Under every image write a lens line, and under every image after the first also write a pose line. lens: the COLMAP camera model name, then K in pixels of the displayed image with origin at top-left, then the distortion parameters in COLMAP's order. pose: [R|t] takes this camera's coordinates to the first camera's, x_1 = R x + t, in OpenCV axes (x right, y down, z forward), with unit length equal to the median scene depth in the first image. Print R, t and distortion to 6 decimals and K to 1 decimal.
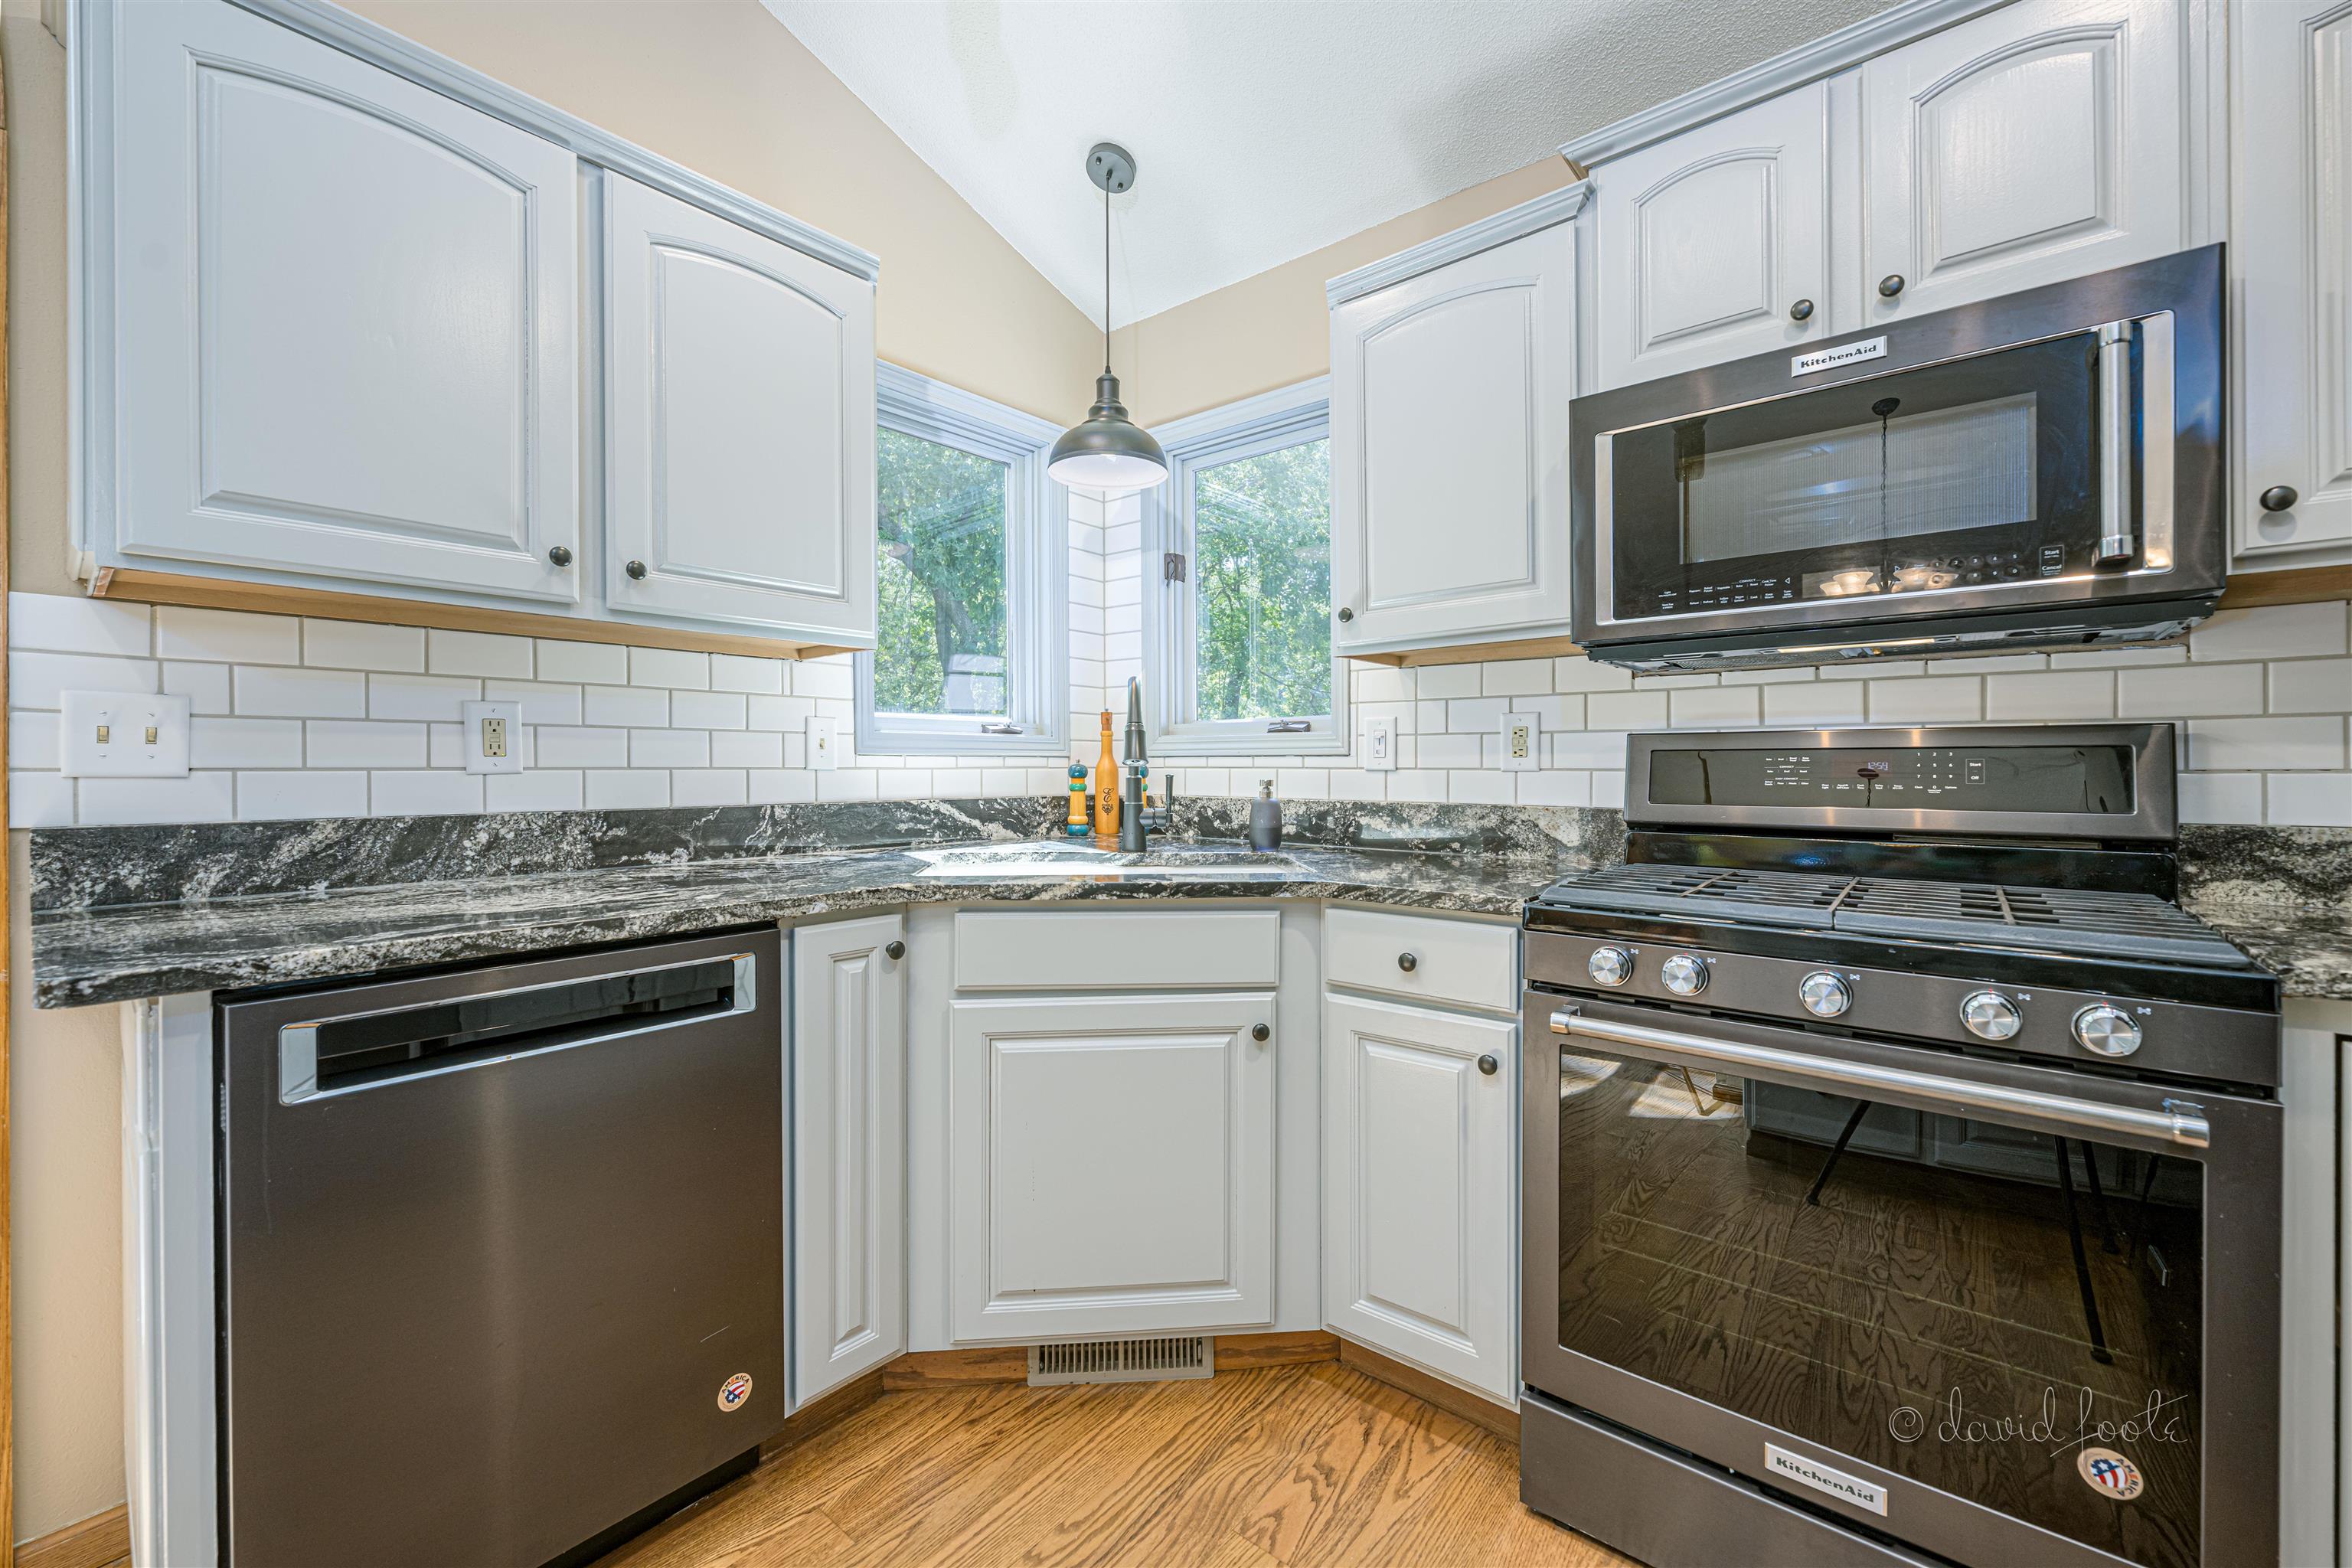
lens RADIAL K [[961.8, 0, 1174.1], [0, 961.8, 770.5], [0, 0, 1]] dist [0.000756, -0.000381]
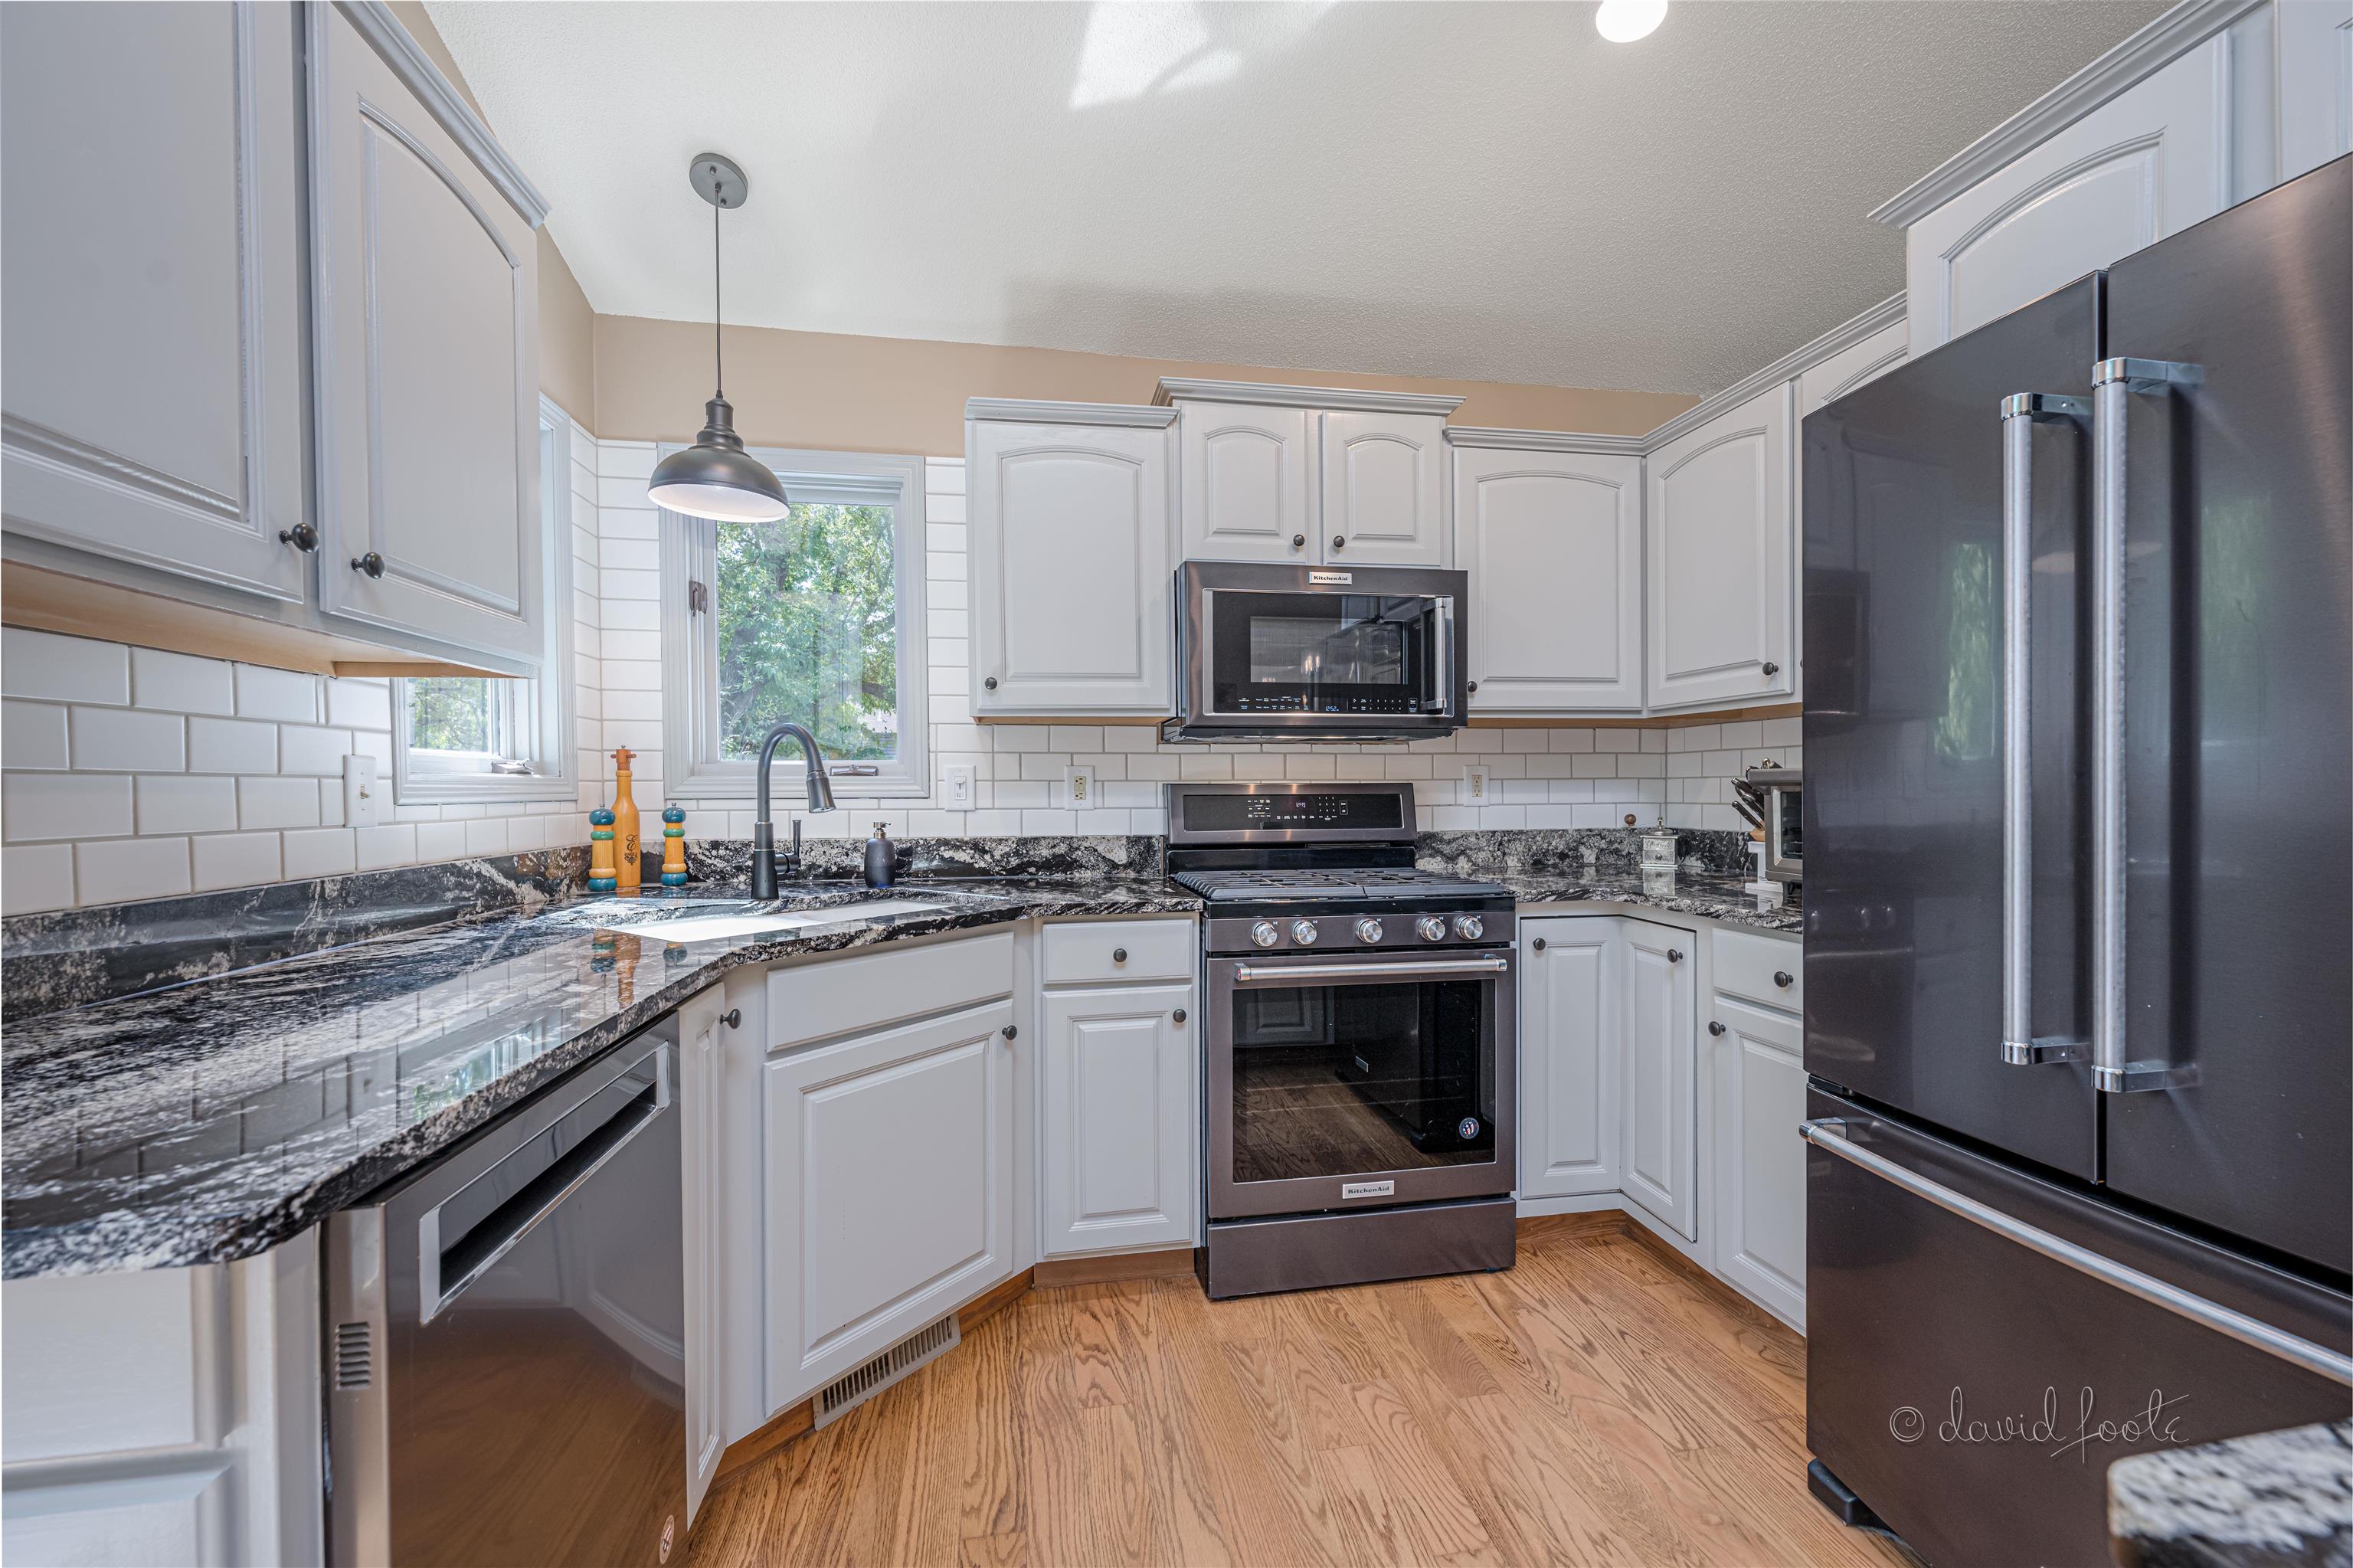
lens RADIAL K [[962.2, 0, 1183.0], [0, 962.2, 797.9], [0, 0, 1]] dist [0.000756, -0.000381]
pose [[0.635258, -0.011500, 0.772215, -0.672969], [0.007560, 0.999934, 0.008671, -0.030909], [-0.772263, 0.000330, 0.635303, 0.059534]]
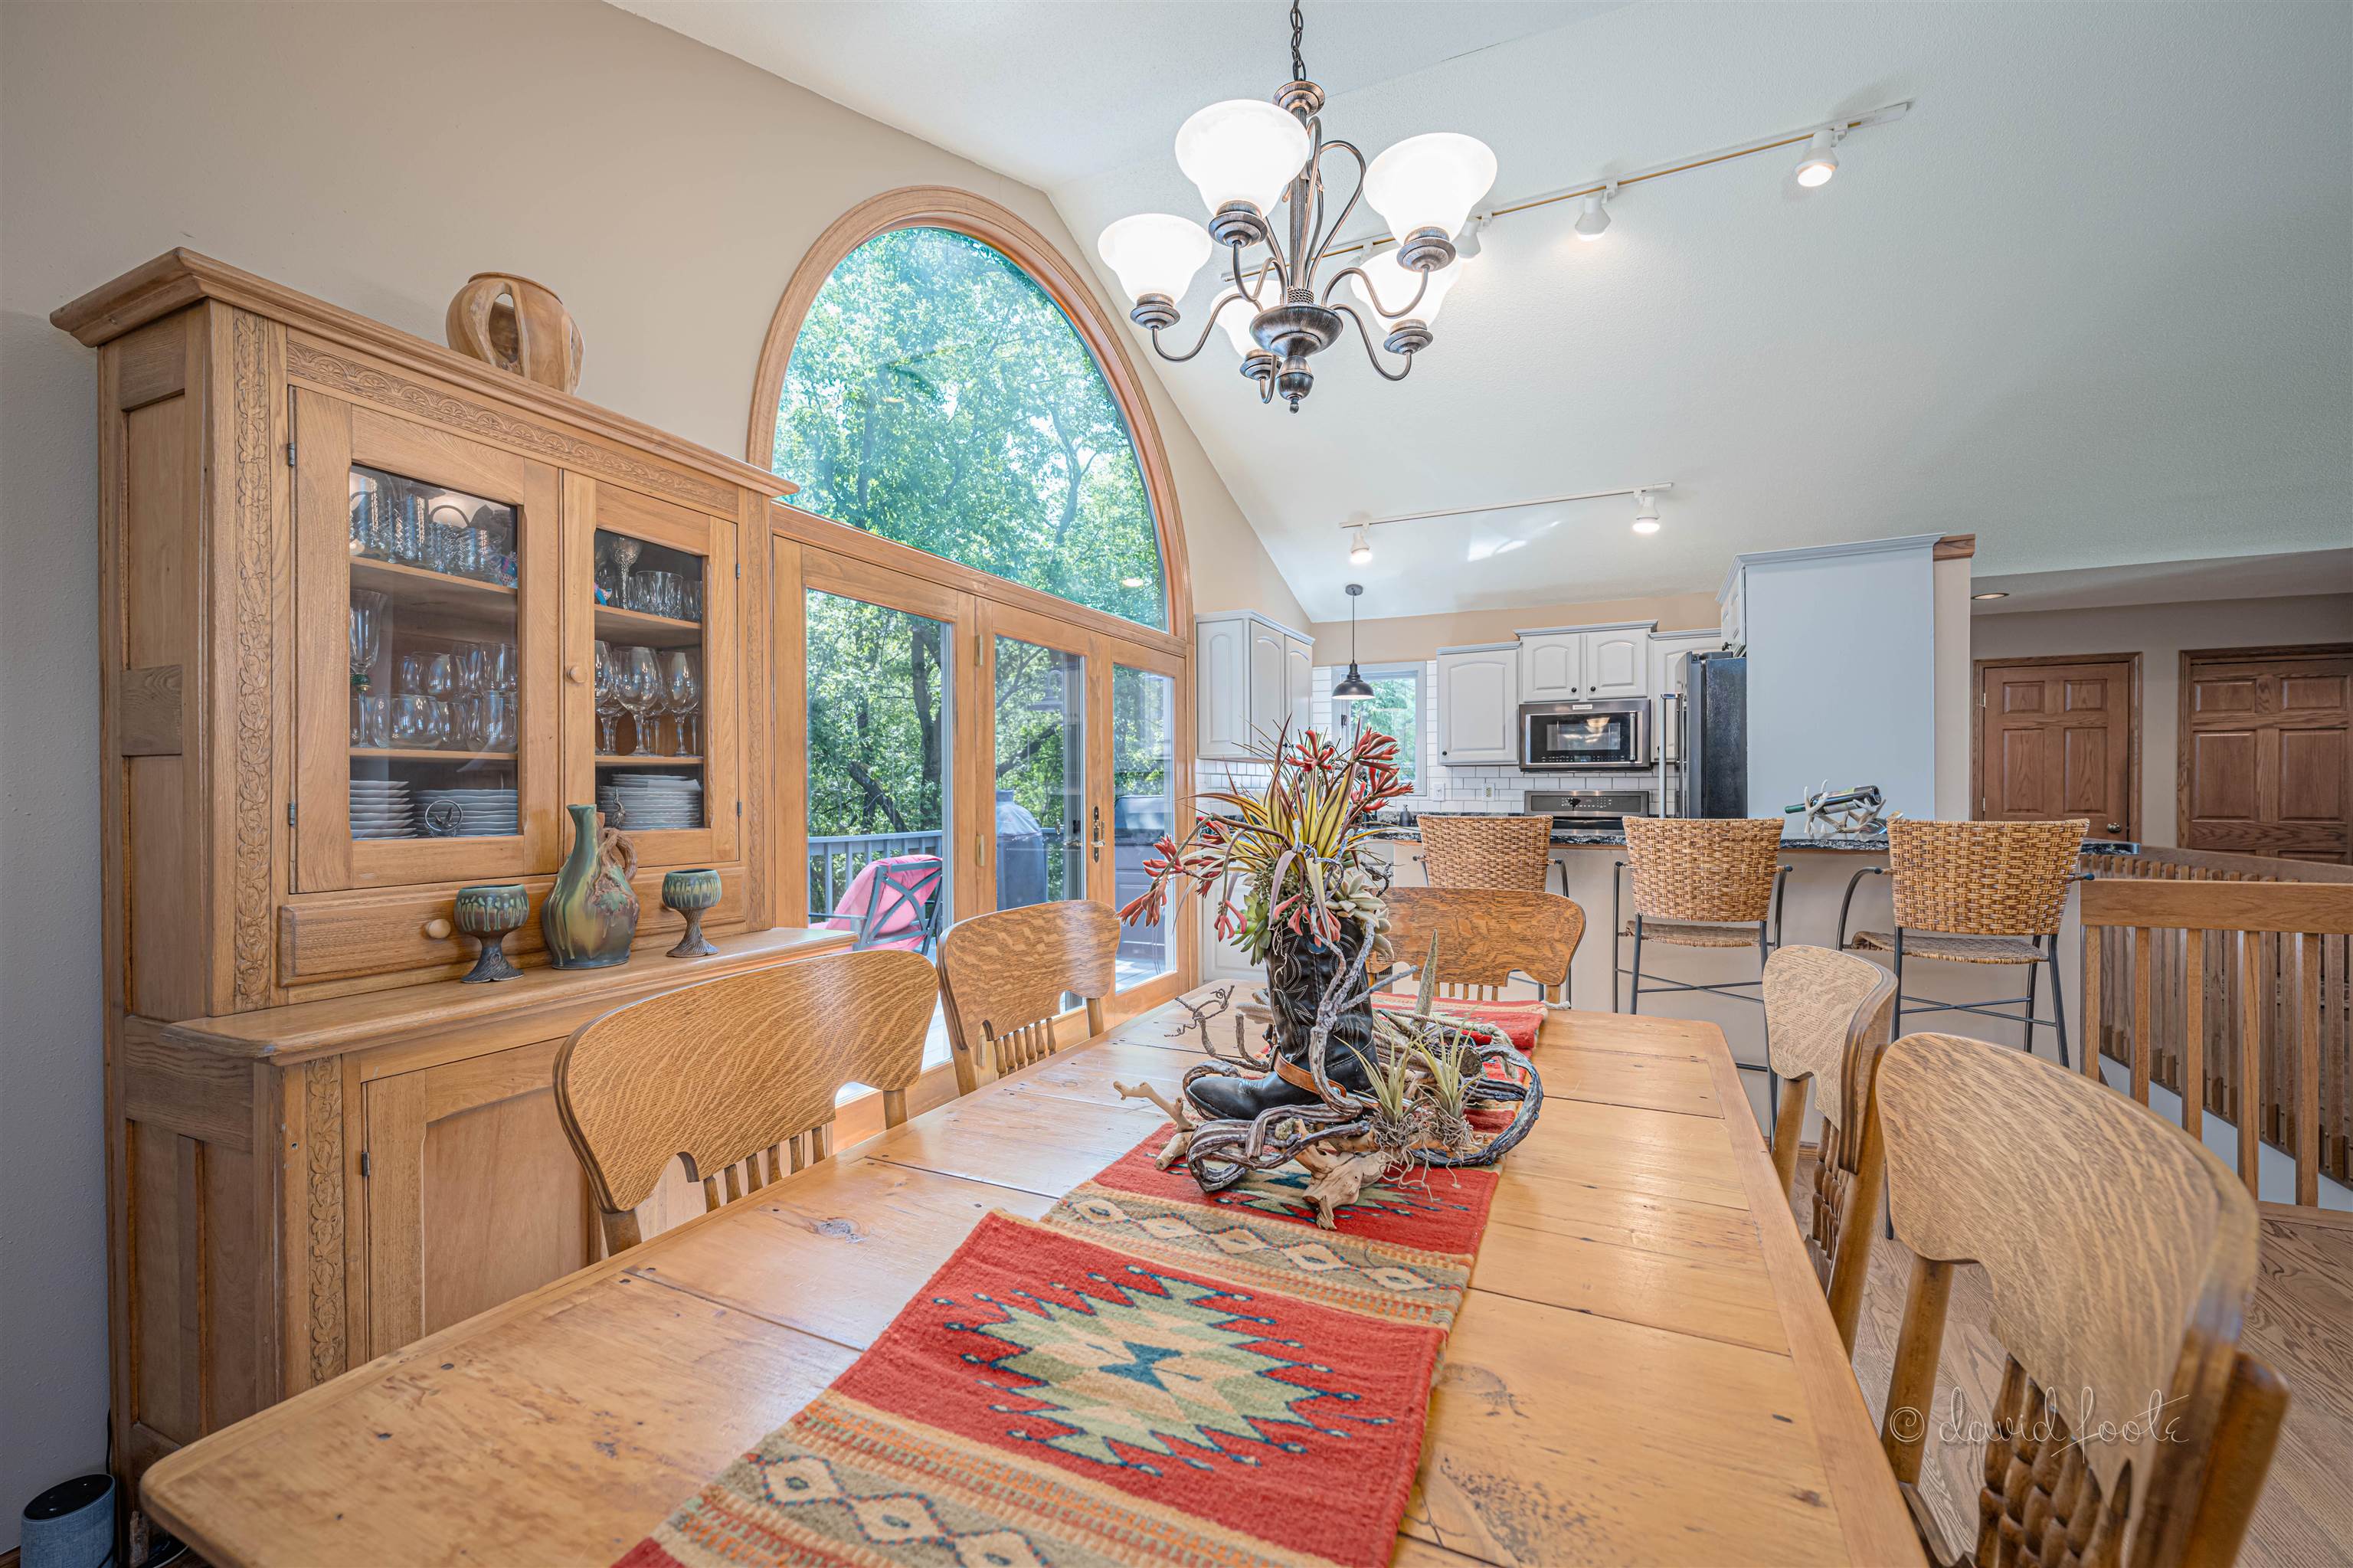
lens RADIAL K [[962.2, 0, 1179.6], [0, 962.2, 791.3], [0, 0, 1]] dist [0.000756, -0.000381]
pose [[0.963916, 0.001095, 0.266203, -1.731195], [-0.000783, 0.999999, -0.001277, -0.033445], [-0.266204, 0.001022, 0.963916, -2.109319]]
